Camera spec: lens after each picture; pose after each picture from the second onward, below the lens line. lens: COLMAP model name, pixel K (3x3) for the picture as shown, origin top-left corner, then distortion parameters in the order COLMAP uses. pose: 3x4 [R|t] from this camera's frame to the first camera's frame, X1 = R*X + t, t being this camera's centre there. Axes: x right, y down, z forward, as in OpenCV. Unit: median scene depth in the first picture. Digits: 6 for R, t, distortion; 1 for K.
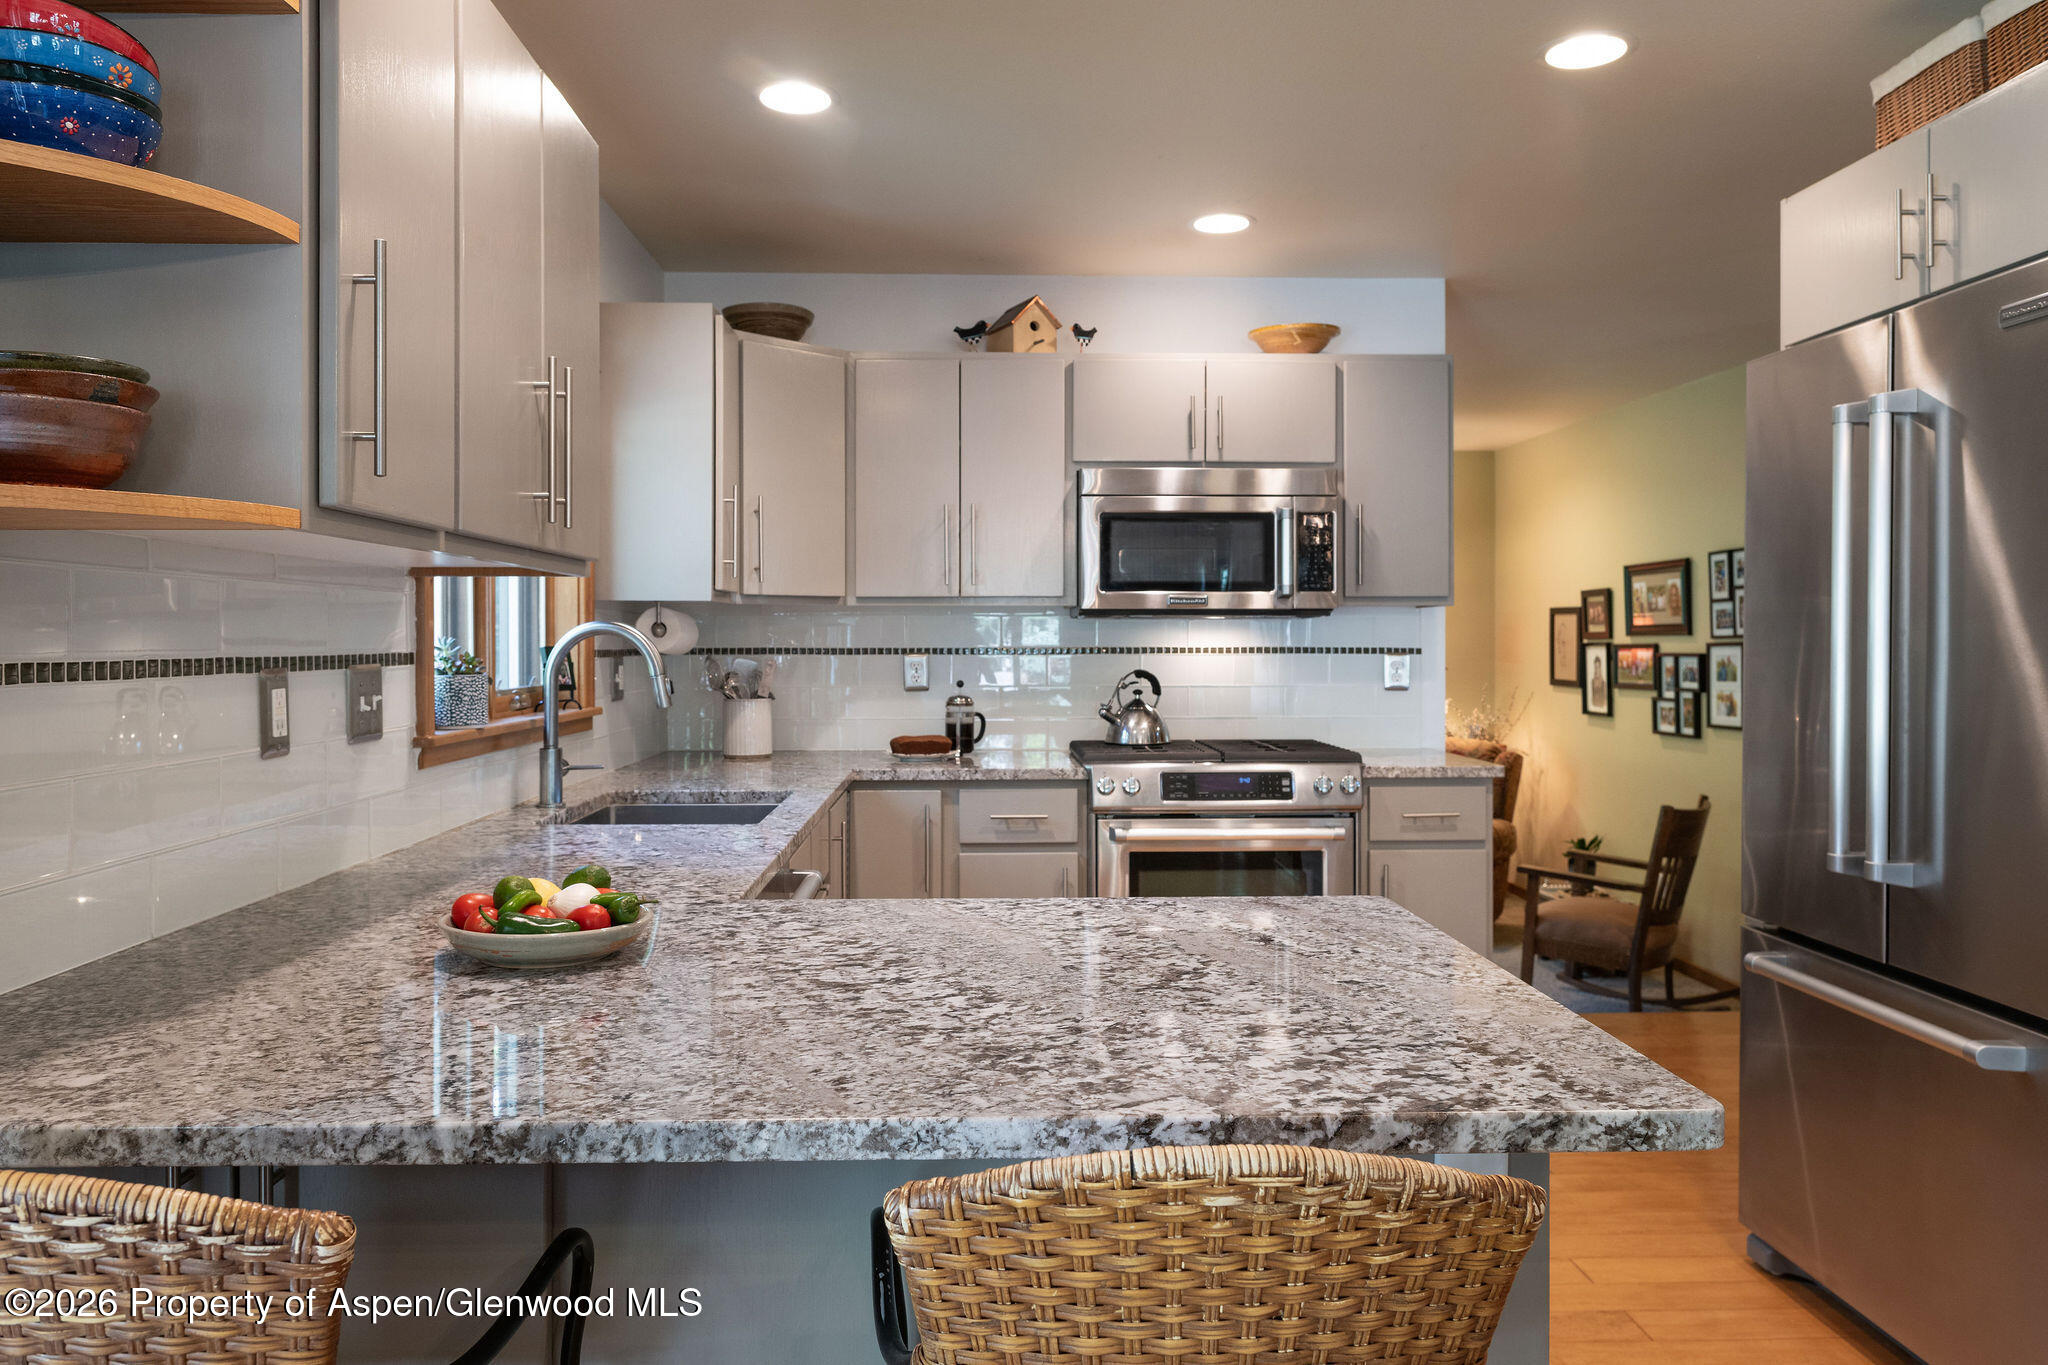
lens RADIAL K [[1416.5, 0, 1015.0], [0, 1416.5, 646.4], [0, 0, 1]] dist [0.003830, 0.002558]
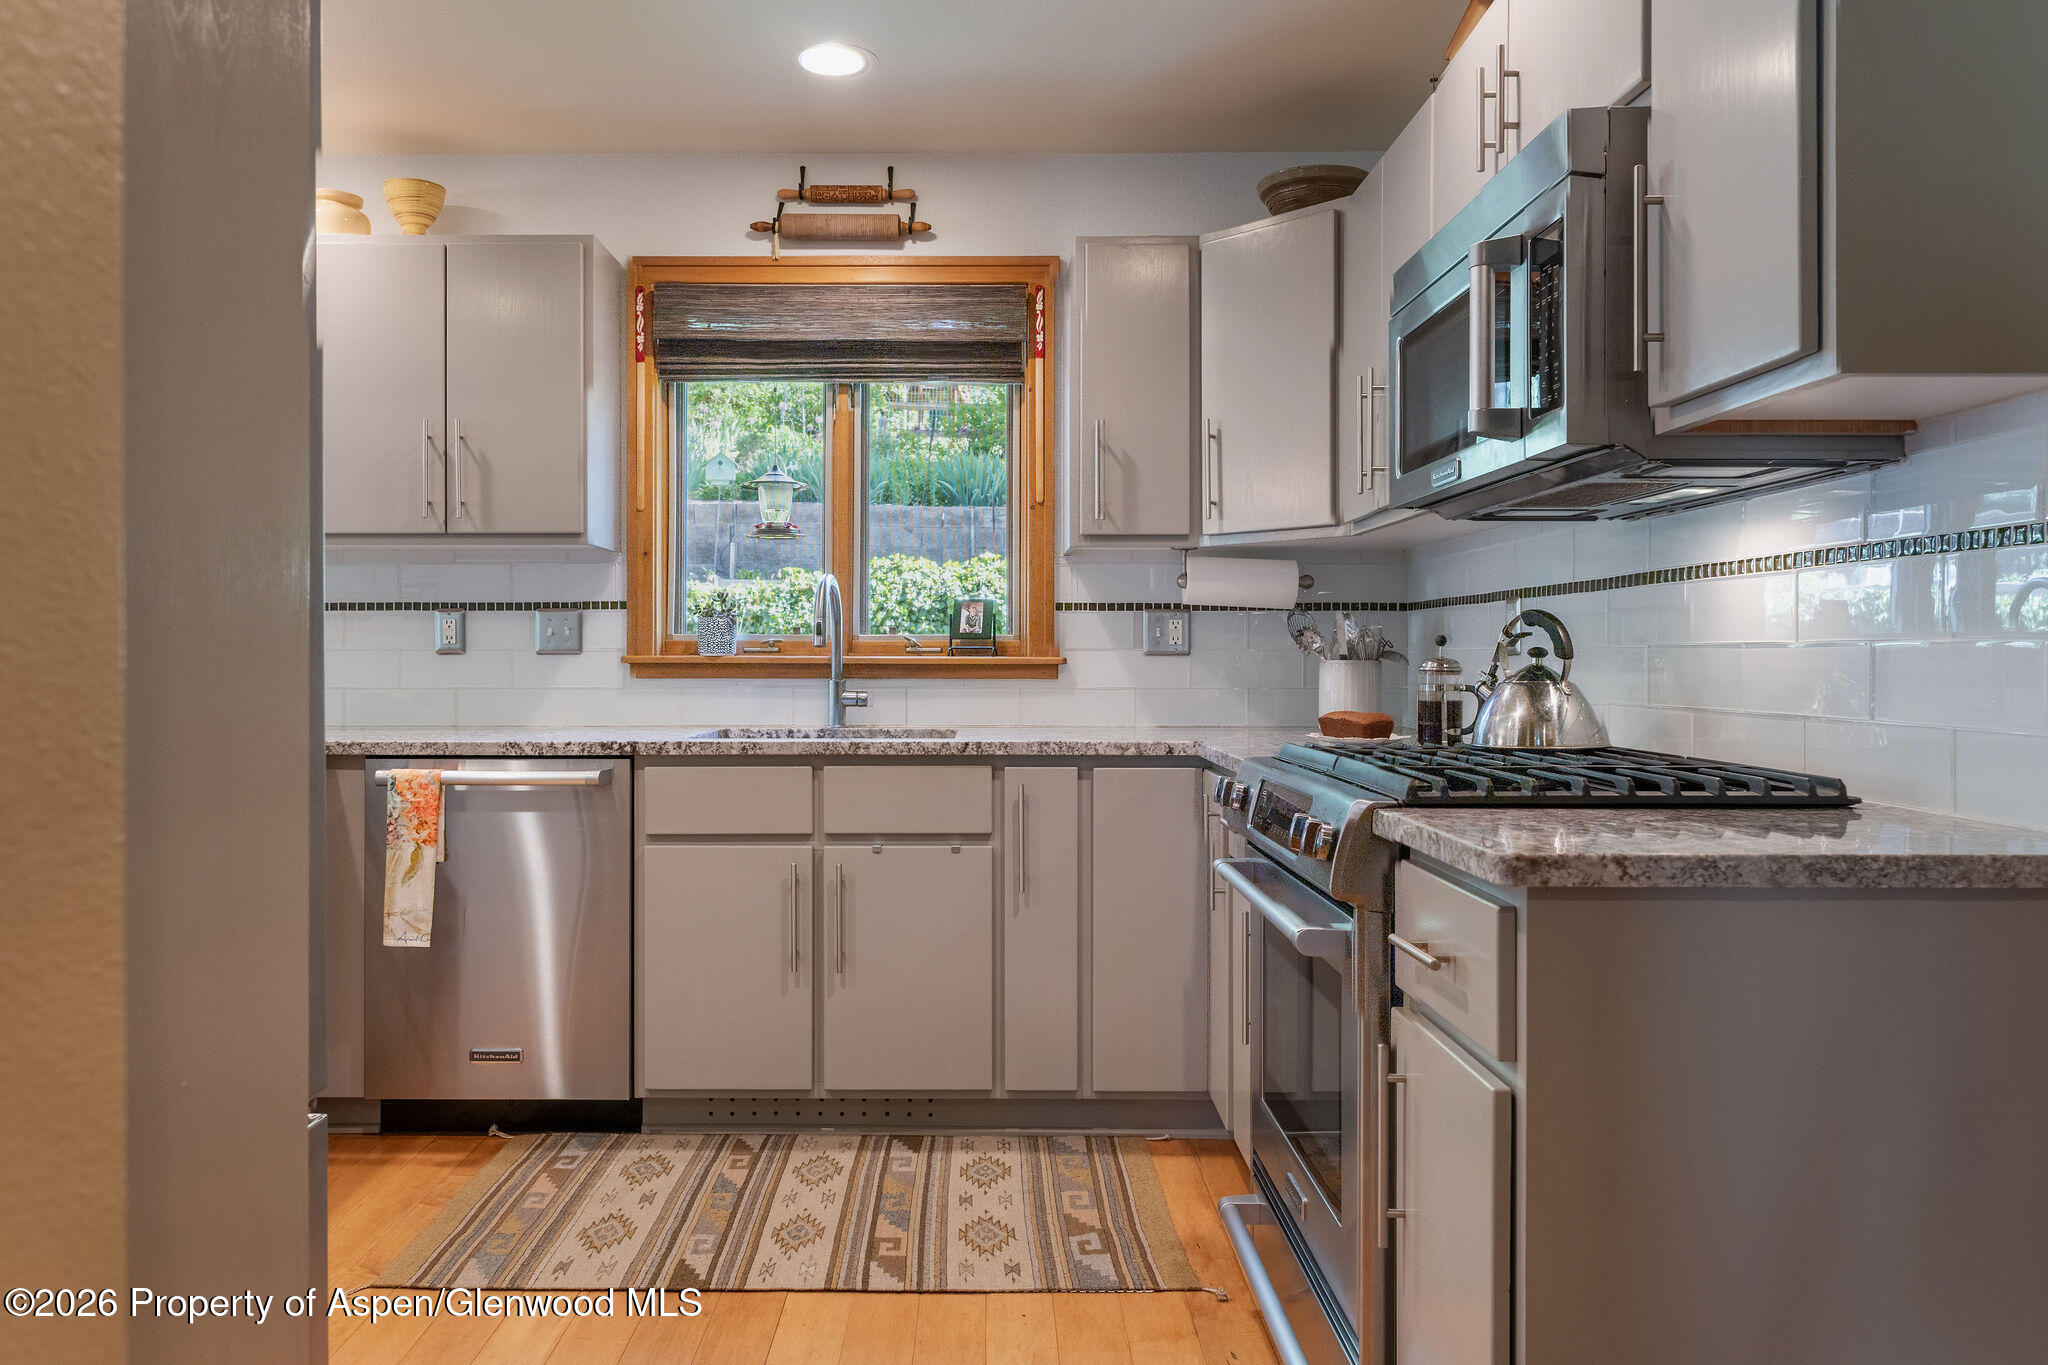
lens RADIAL K [[1403.9, 0, 1013.5], [0, 1403.9, 666.9], [0, 0, 1]] dist [-0.000535, 0.000339]
pose [[-0.023302, 0.008203, -0.999695, 0.672906], [-0.004328, 0.999956, 0.008306, 0.037267], [0.999719, 0.004520, -0.023266, 0.891224]]
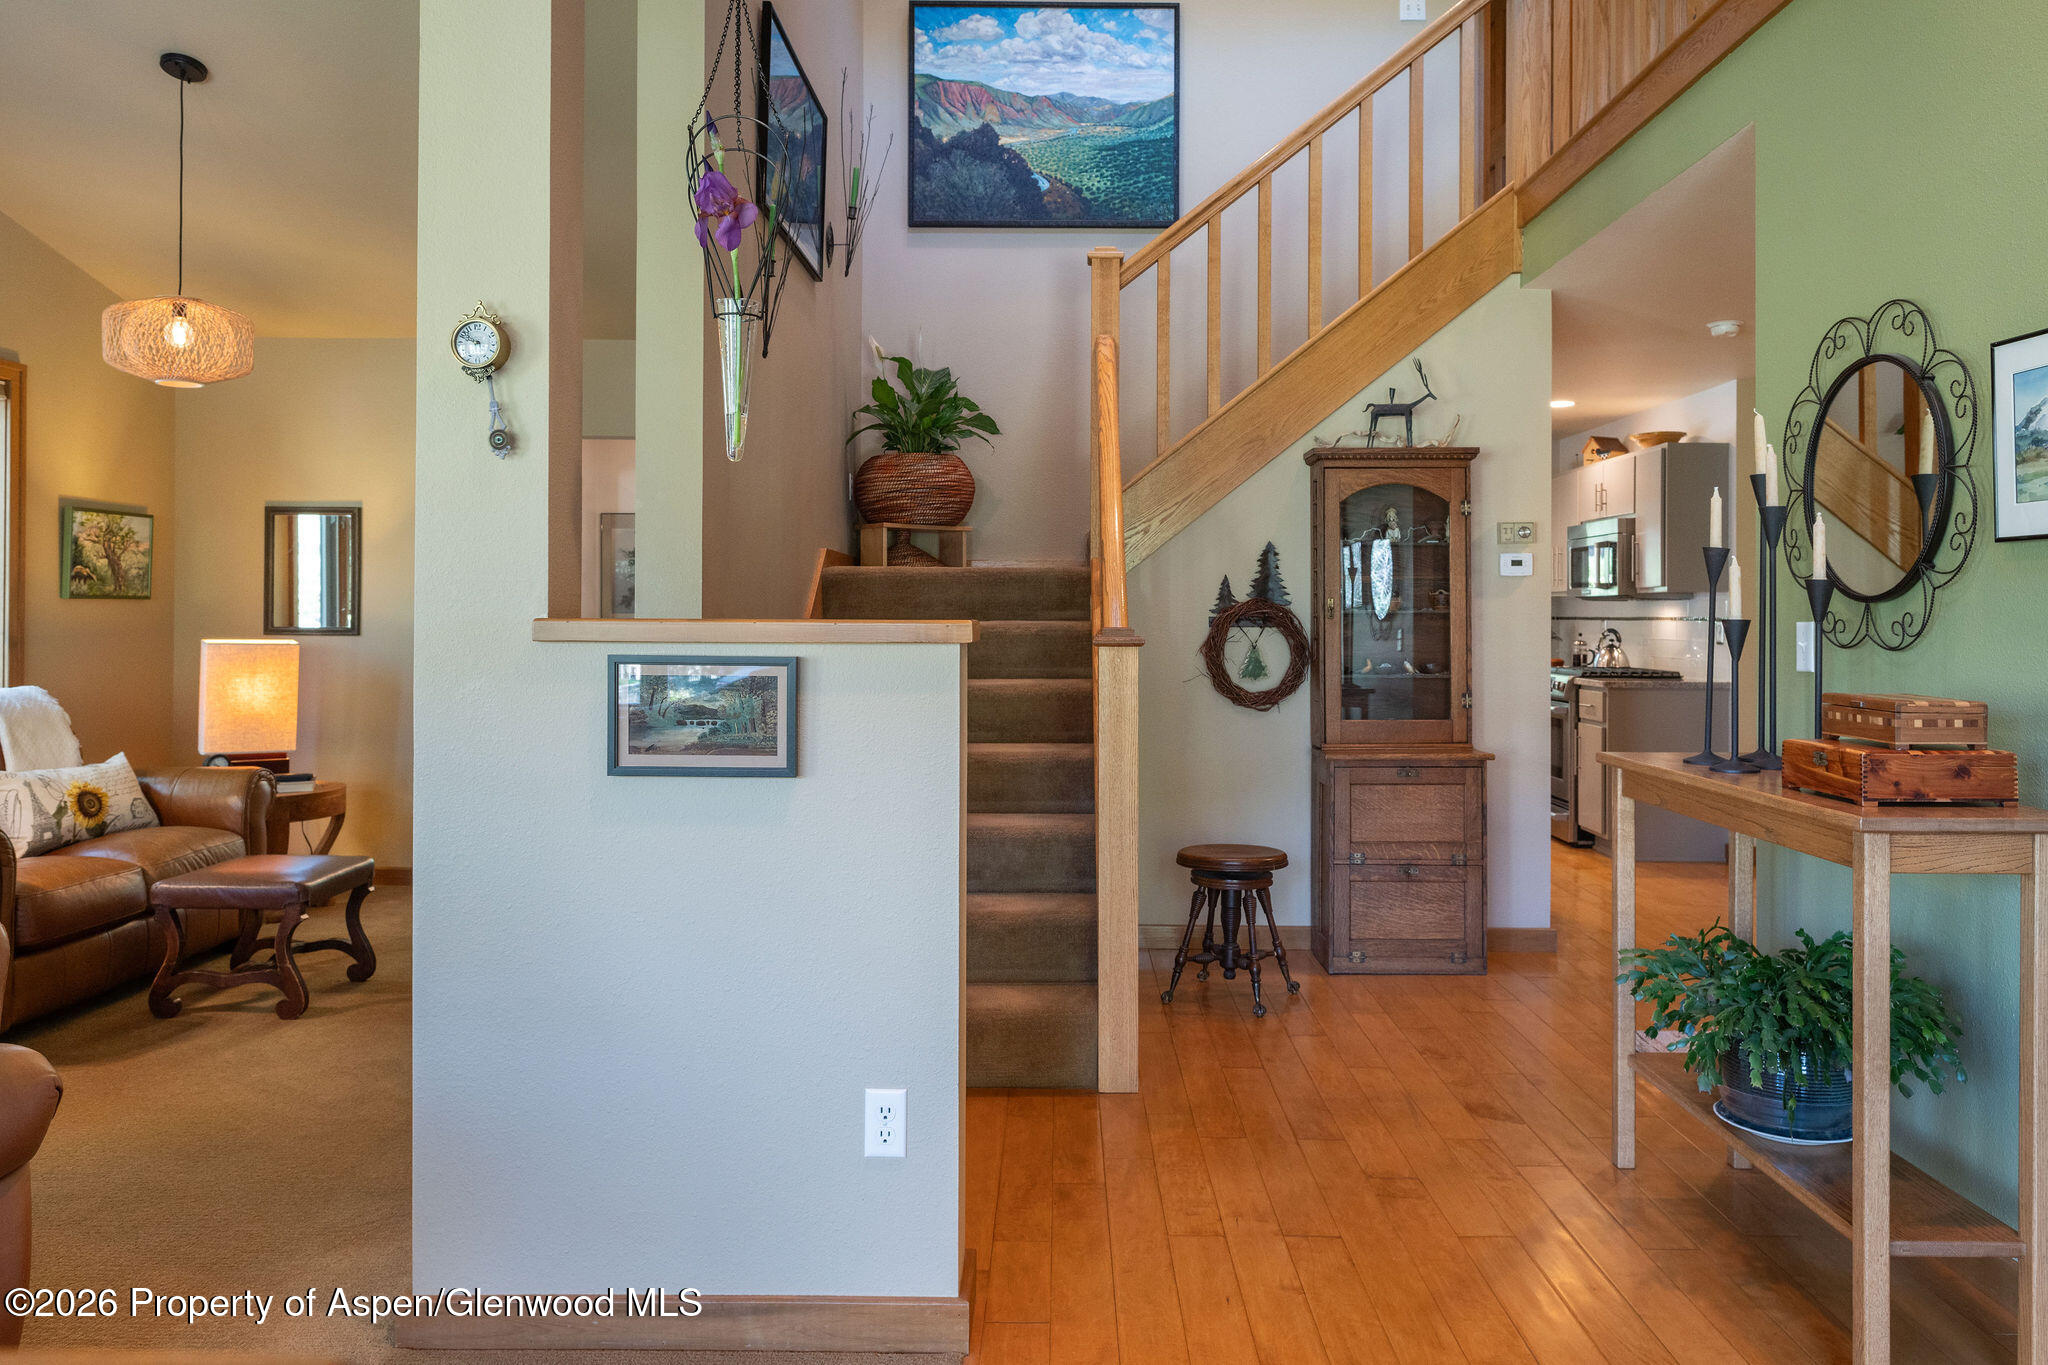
lens RADIAL K [[1416.5, 0, 1015.0], [0, 1416.5, 646.4], [0, 0, 1]] dist [0.003830, 0.002558]
pose [[-0.069028, 0.023608, -0.997335, 2.151815], [0.002699, 0.999721, 0.023477, -0.005040], [0.997611, -0.001071, -0.069072, 0.388785]]
